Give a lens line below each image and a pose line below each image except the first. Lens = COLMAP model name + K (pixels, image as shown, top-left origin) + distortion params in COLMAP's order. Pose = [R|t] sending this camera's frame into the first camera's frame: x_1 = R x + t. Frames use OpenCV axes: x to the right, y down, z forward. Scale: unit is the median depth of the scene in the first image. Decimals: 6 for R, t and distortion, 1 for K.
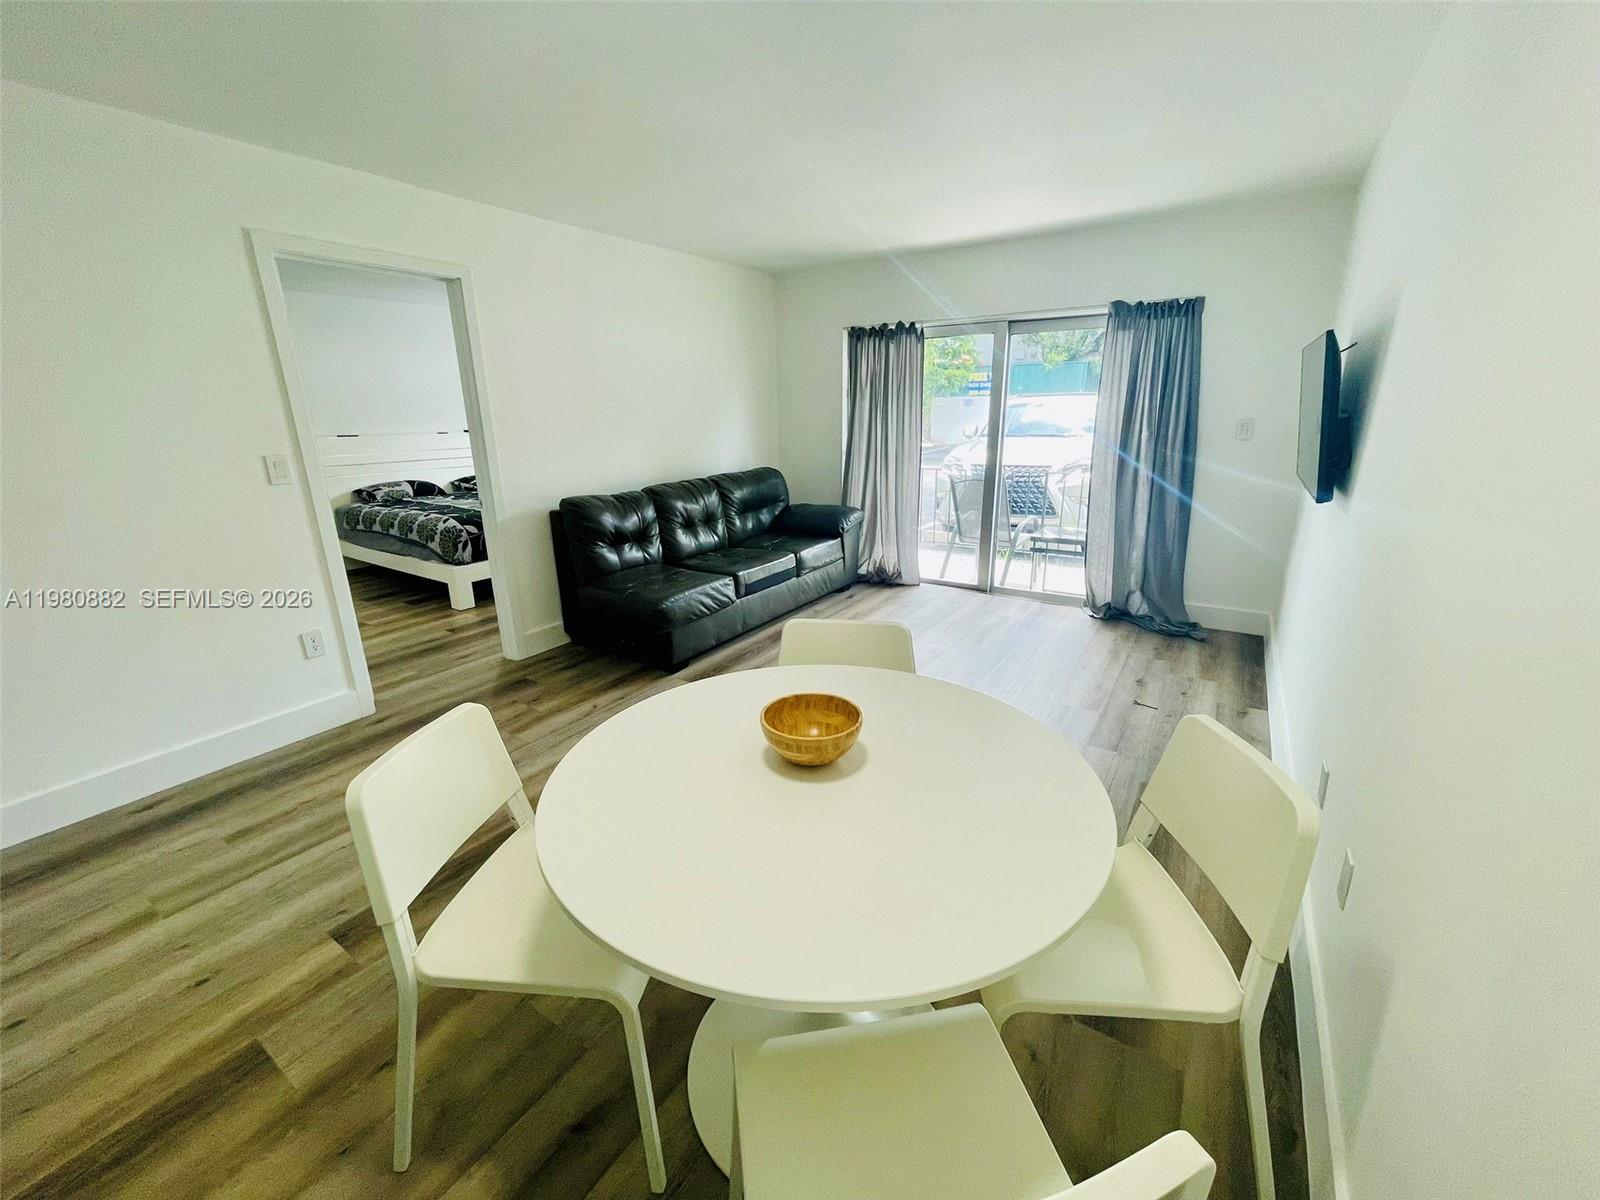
lens RADIAL K [[649.3, 0, 797.1], [0, 649.3, 599.2], [0, 0, 1]] dist [0.001062, -0.000265]
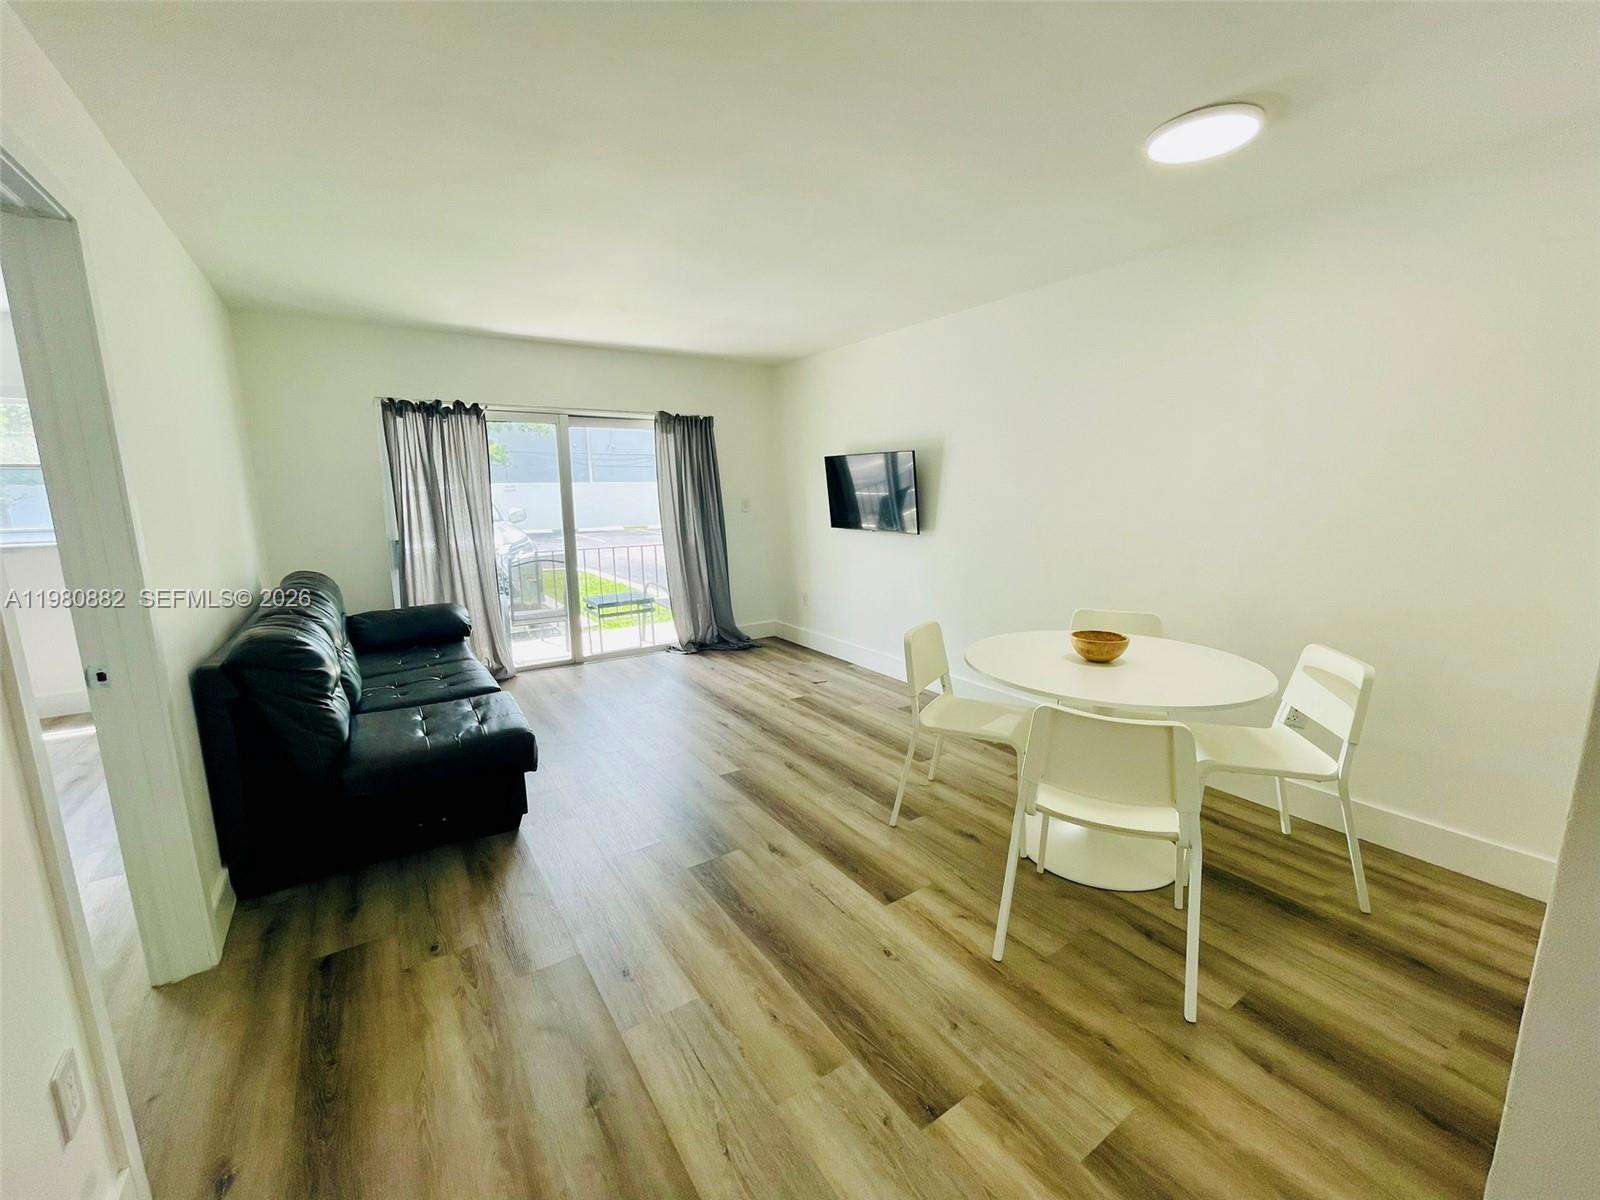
lens RADIAL K [[649.3, 0, 797.1], [0, 649.3, 599.2], [0, 0, 1]] dist [0.001062, -0.000265]
pose [[0.386639, -0.147078, 0.910428, -0.593706], [0.270168, 0.961954, 0.040668, -0.068999], [-0.881771, 0.230244, 0.411664, 0.285234]]
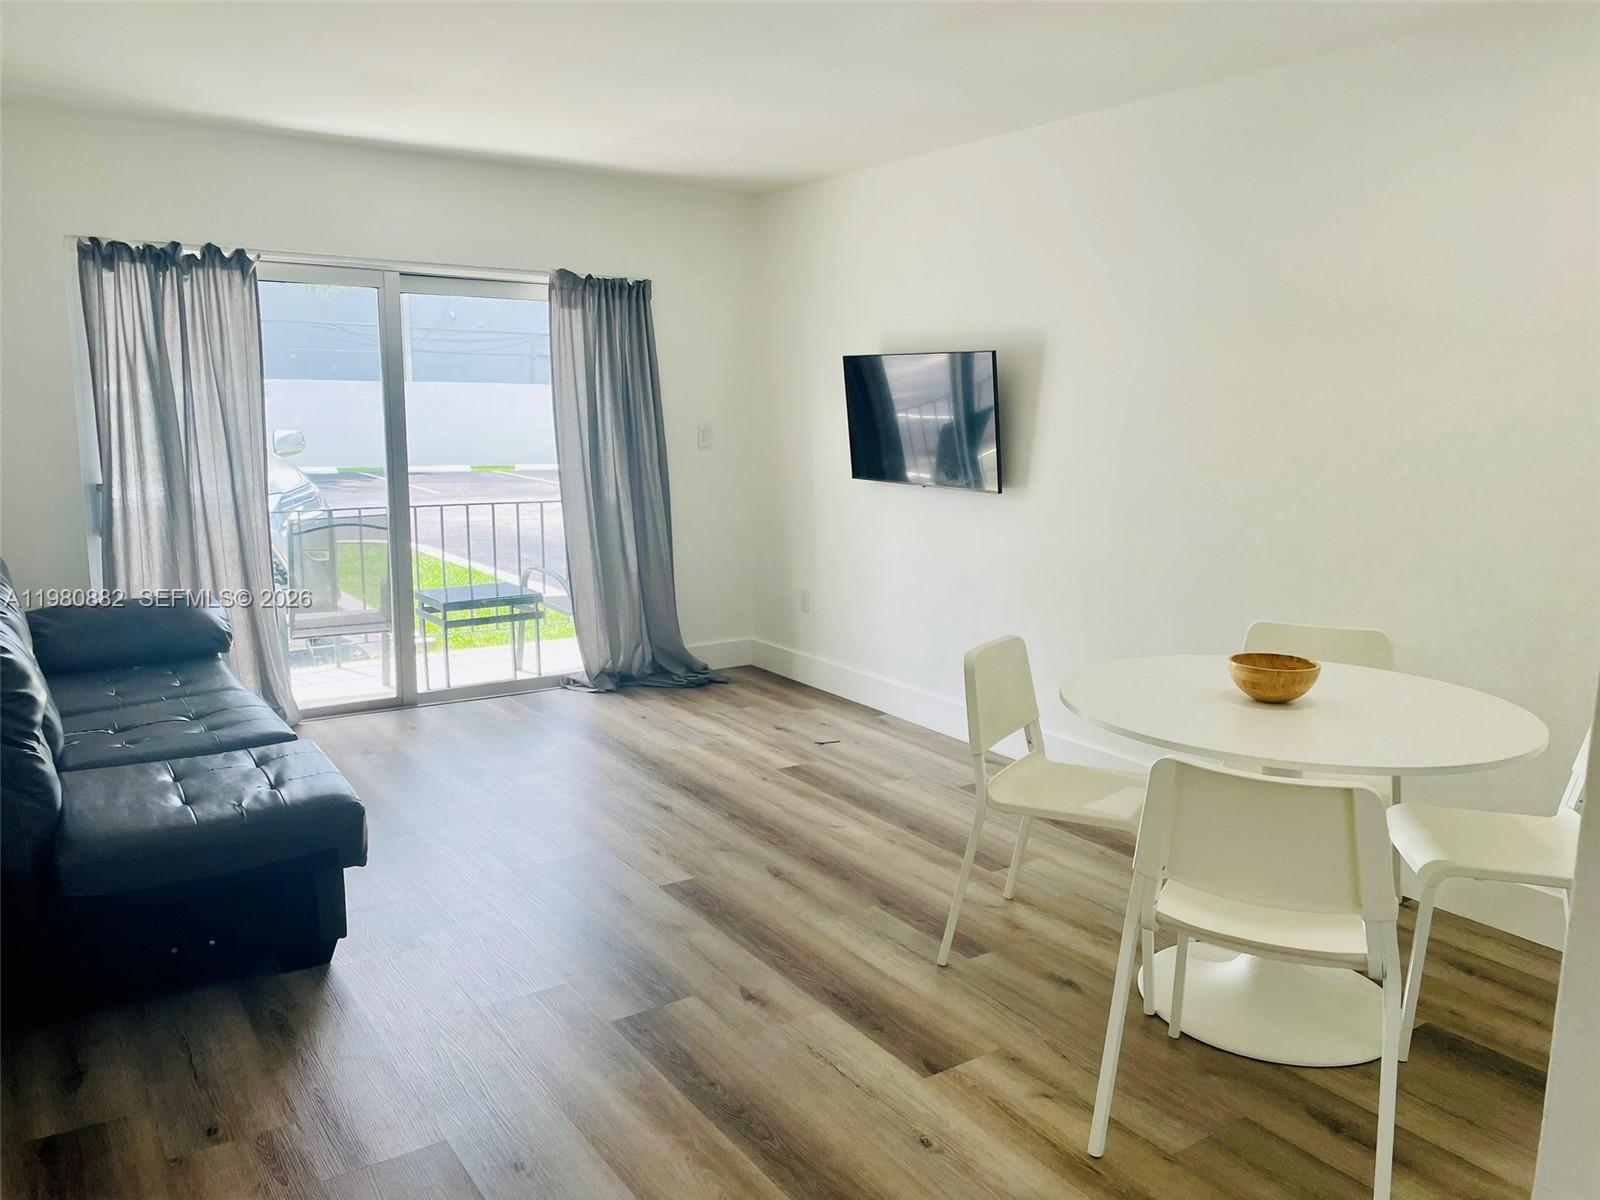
lens RADIAL K [[1211.0, 0, 805.3], [0, 1211.0, 599.9], [0, 0, 1]] dist [0.092075, -0.108800]
pose [[0.376549, -0.134272, 0.916614, -0.688108], [0.251671, 0.967056, 0.038273, -0.066857], [-0.891556, 0.216274, 0.397936, 0.248155]]
